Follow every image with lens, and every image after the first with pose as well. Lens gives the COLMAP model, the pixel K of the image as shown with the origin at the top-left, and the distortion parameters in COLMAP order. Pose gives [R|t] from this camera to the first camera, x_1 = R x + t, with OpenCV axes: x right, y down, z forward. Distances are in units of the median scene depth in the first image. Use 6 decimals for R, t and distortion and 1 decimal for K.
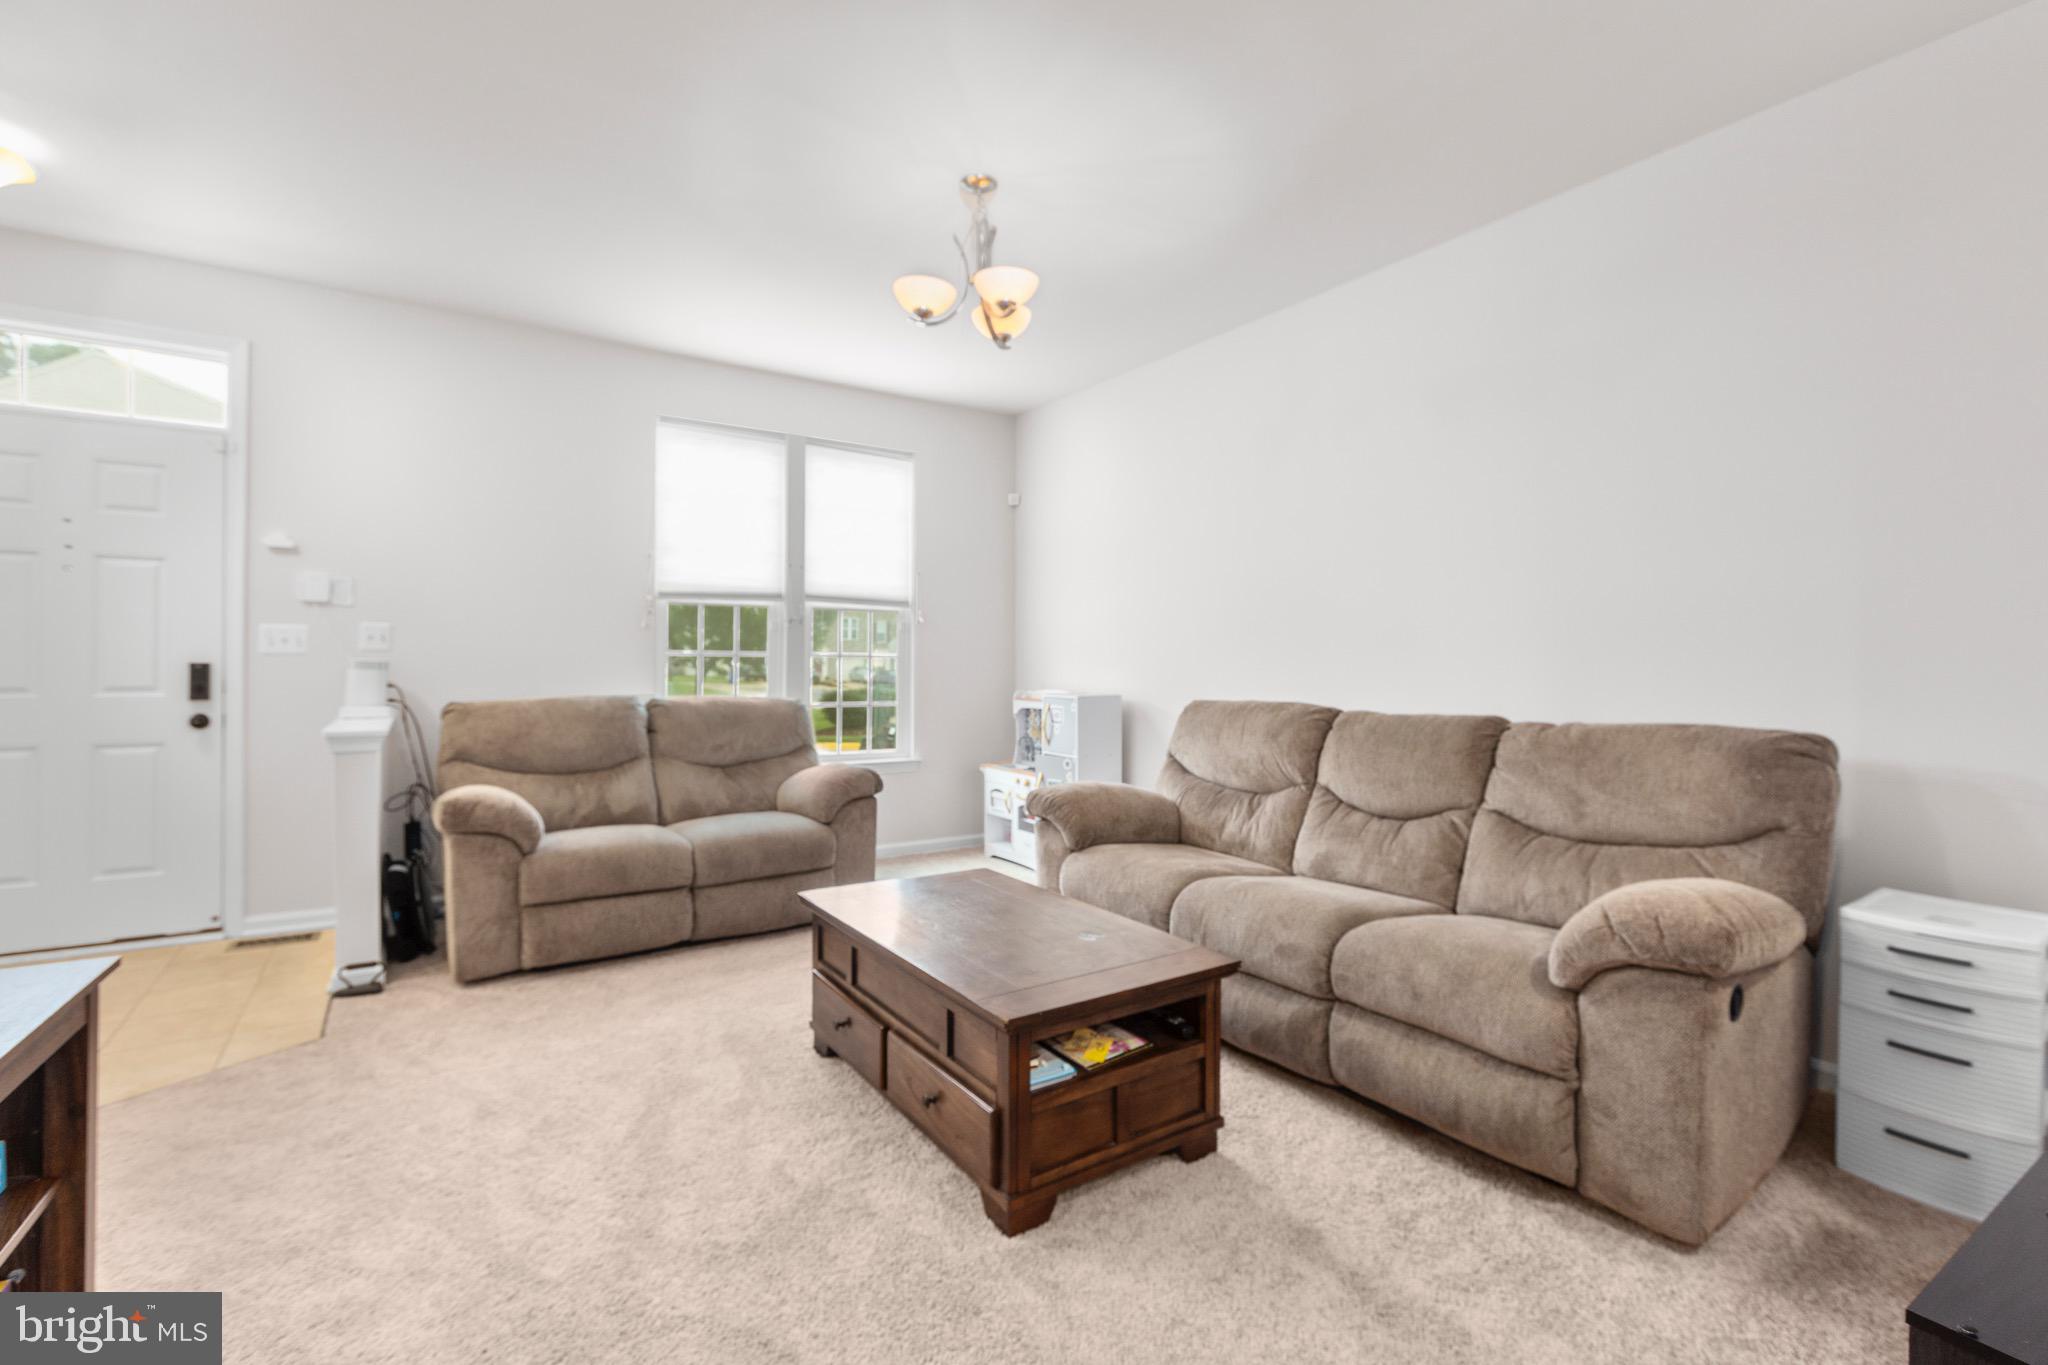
lens RADIAL K [[911.0, 0, 1022.6], [0, 911.0, 655.6], [0, 0, 1]] dist [0.000034, 0.002245]
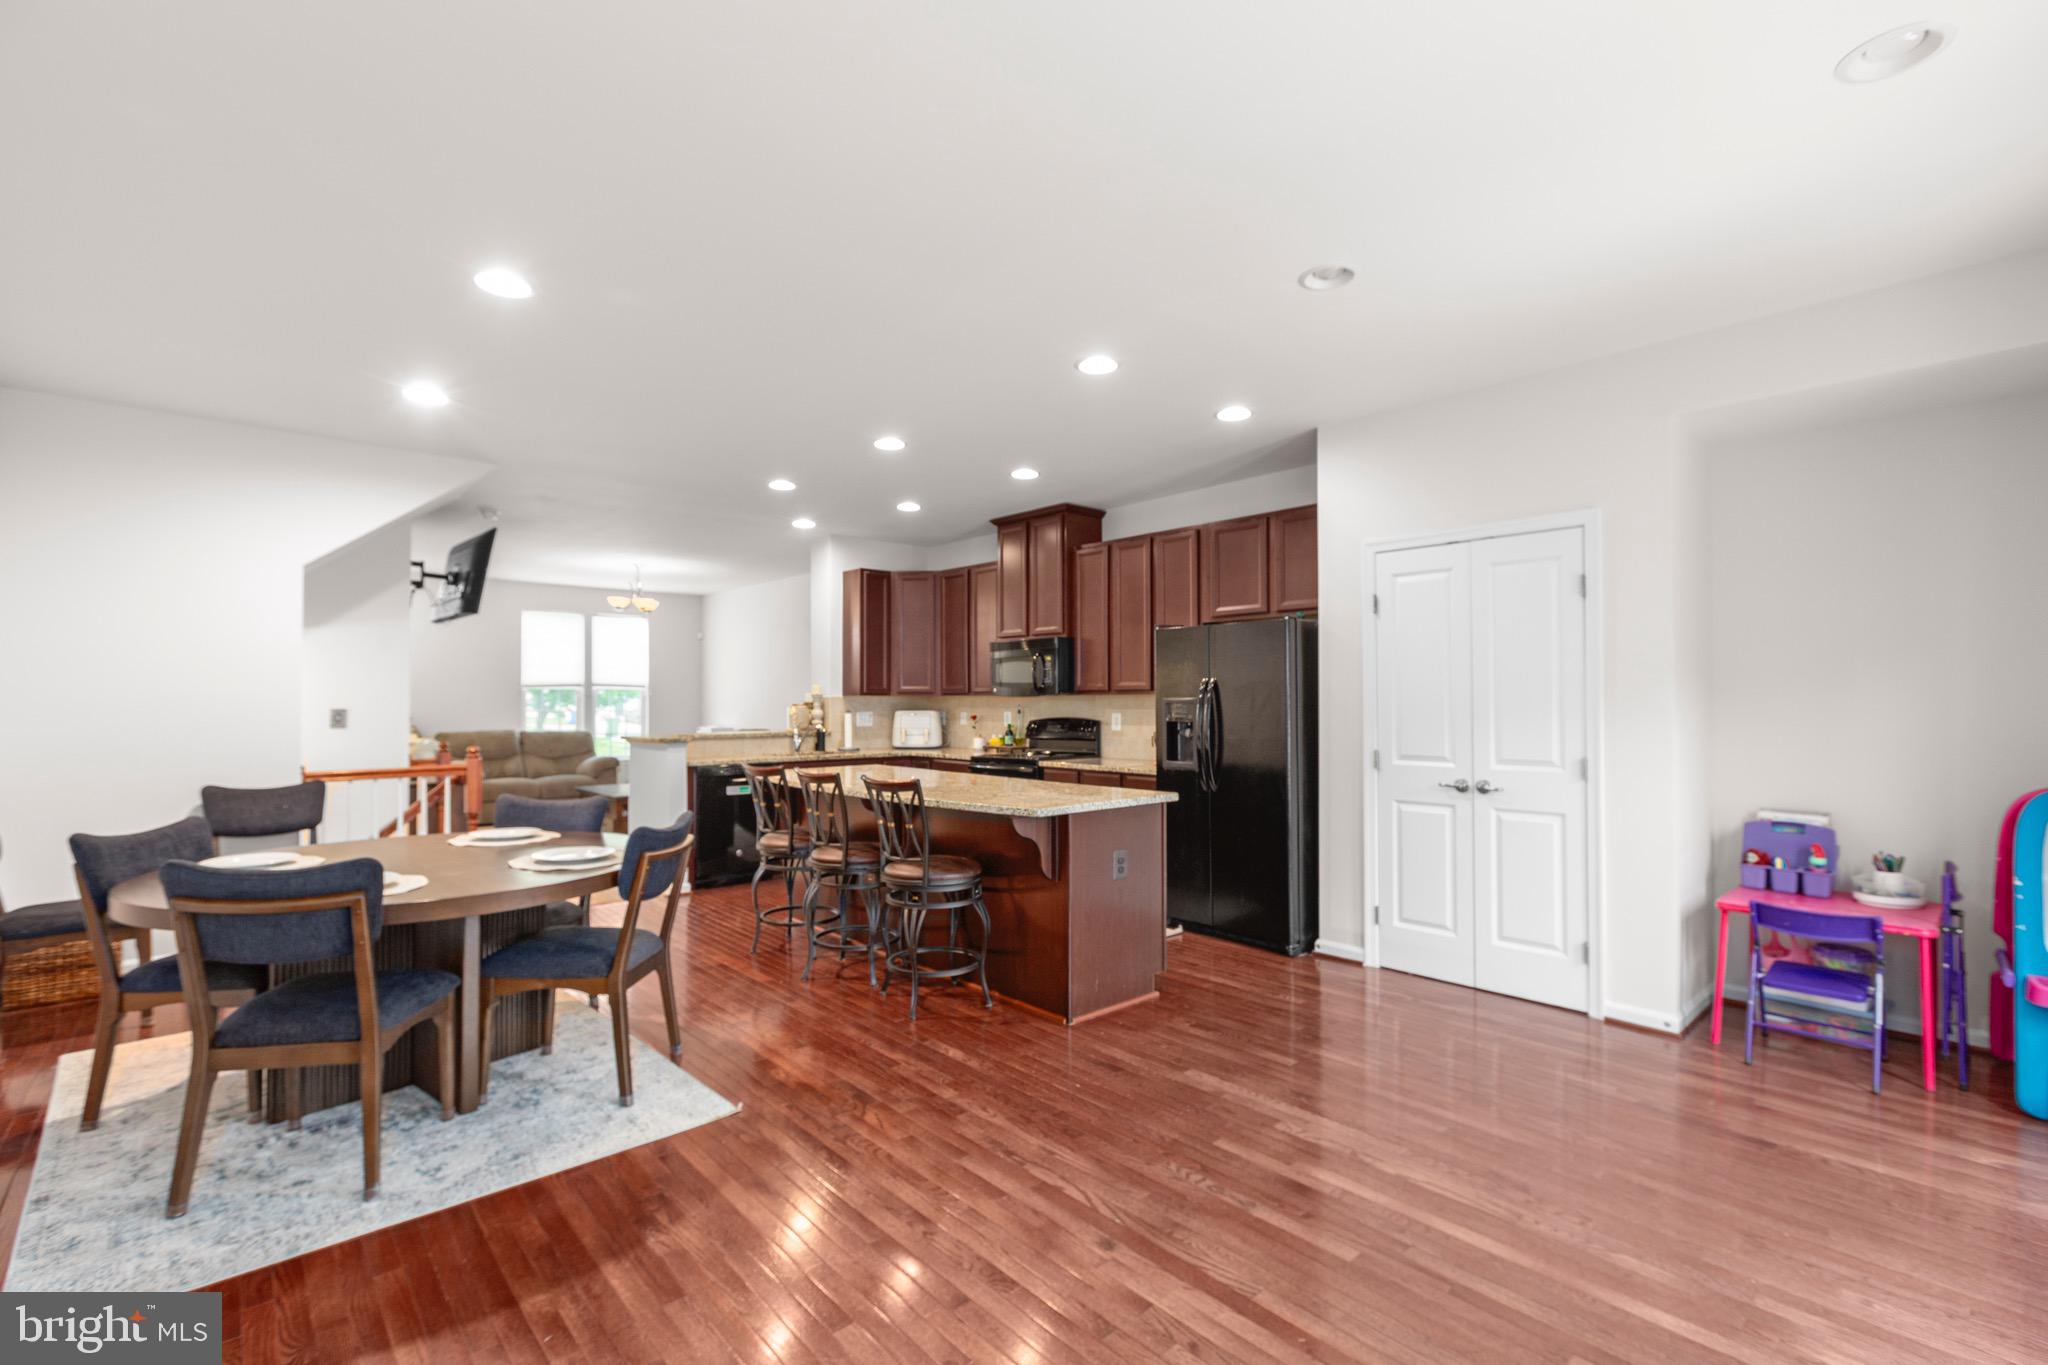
lens RADIAL K [[911.0, 0, 1021.9], [0, 911.0, 696.6], [0, 0, 1]] dist [0.000034, 0.002245]
pose [[0.990062, -0.003772, 0.140584, 0.636058], [0.003380, 0.999990, 0.003026, -0.051588], [-0.140594, -0.002520, 0.990064, -1.769877]]
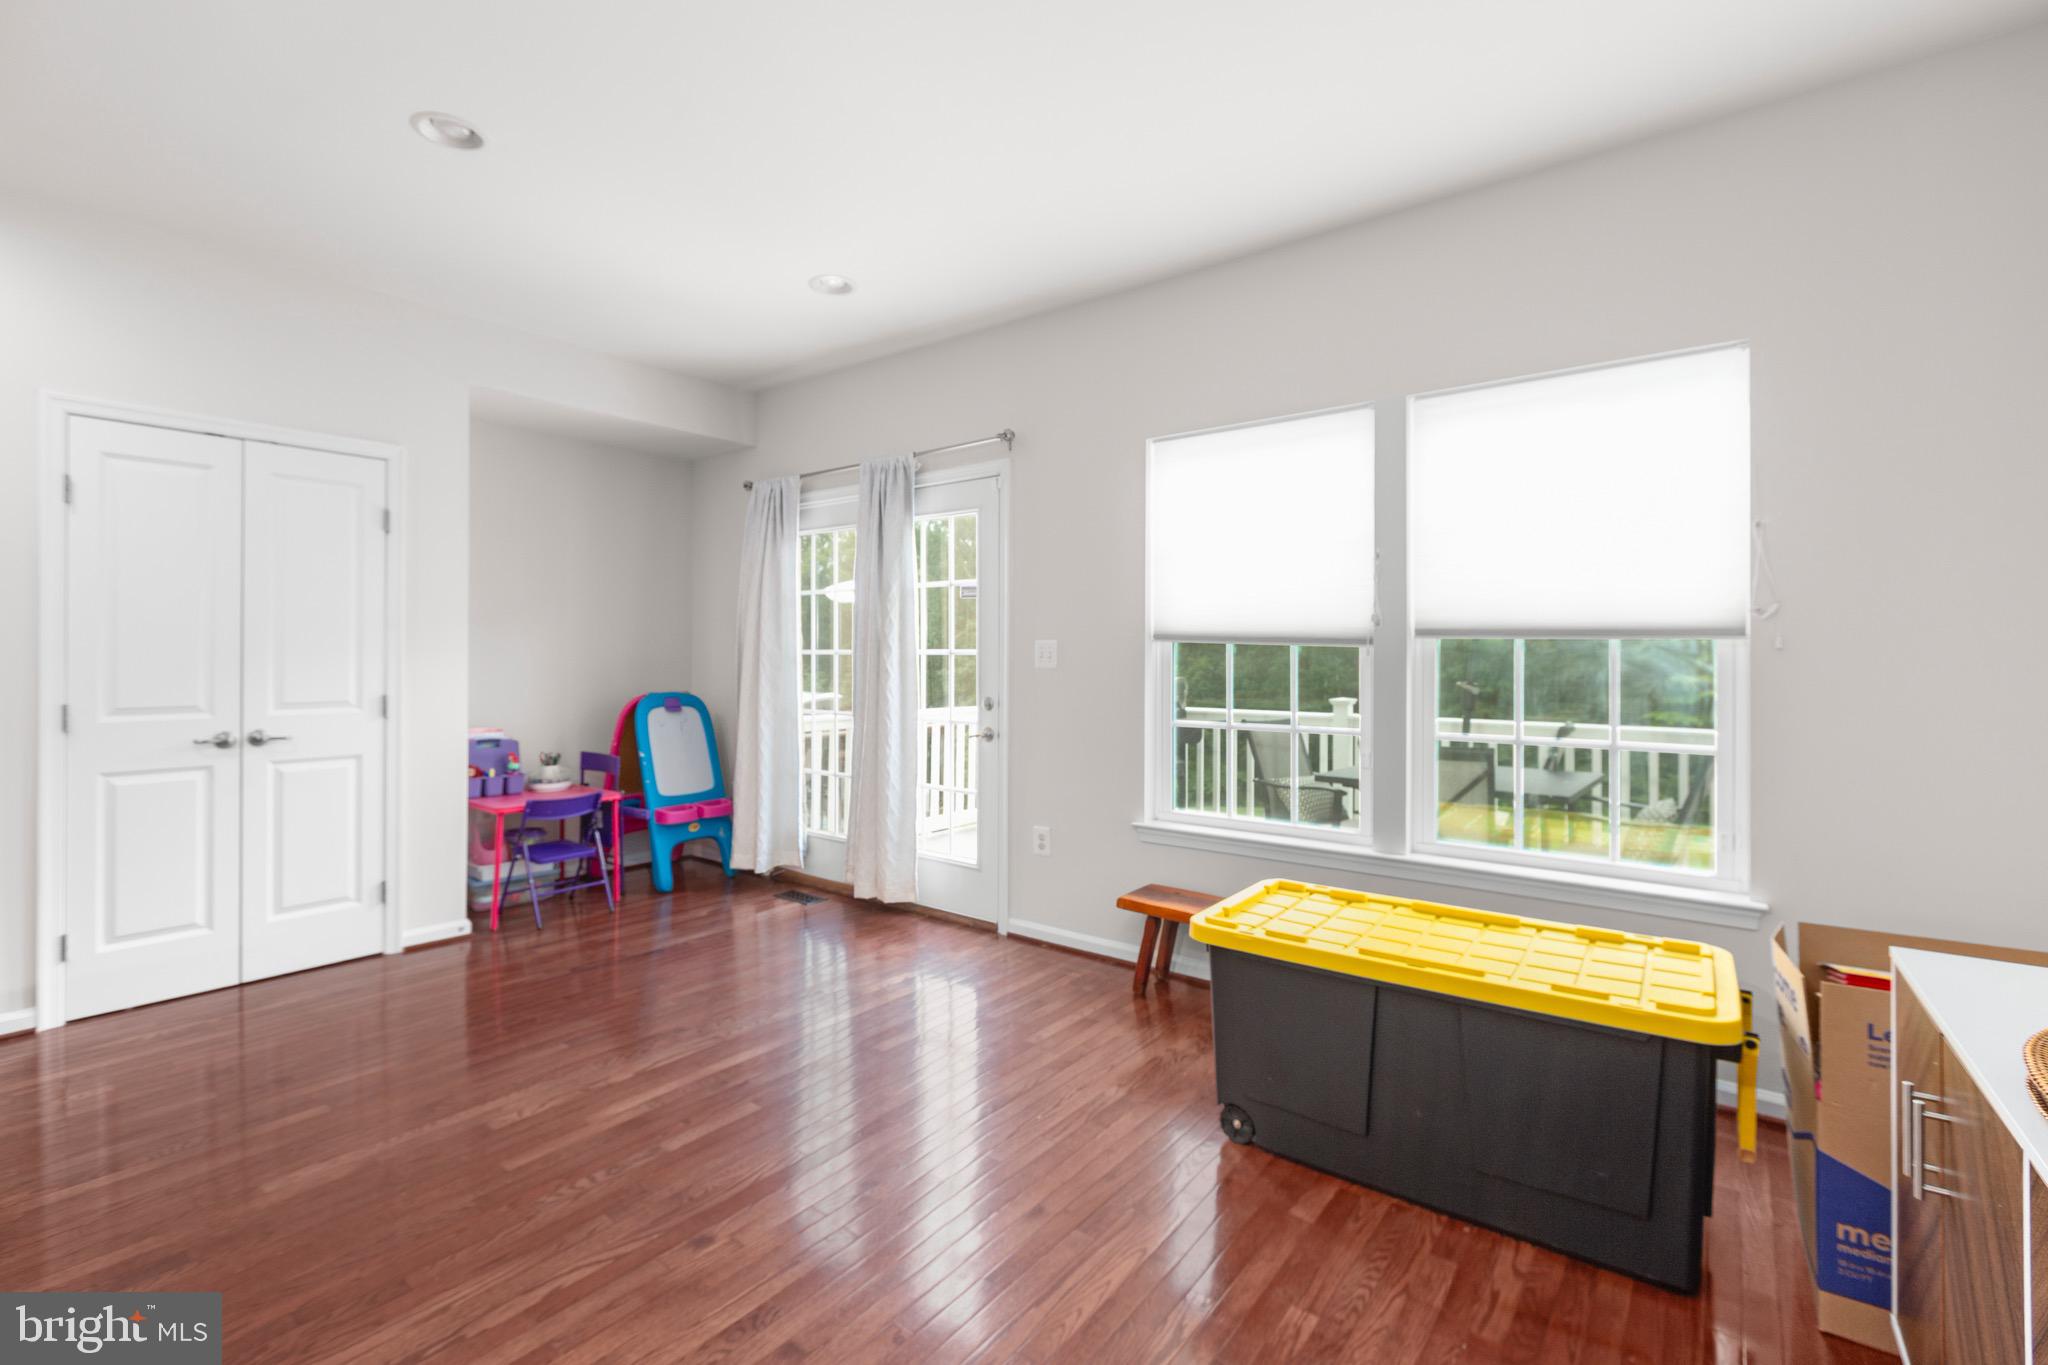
lens RADIAL K [[911.0, 0, 1017.3], [0, 911.0, 666.8], [0, 0, 1]] dist [0.000034, 0.002245]
pose [[-0.315607, -0.015189, 0.948768, 0.244541], [-0.011040, 0.999863, 0.012335, -0.029899], [-0.948826, -0.006581, -0.315731, -1.218606]]
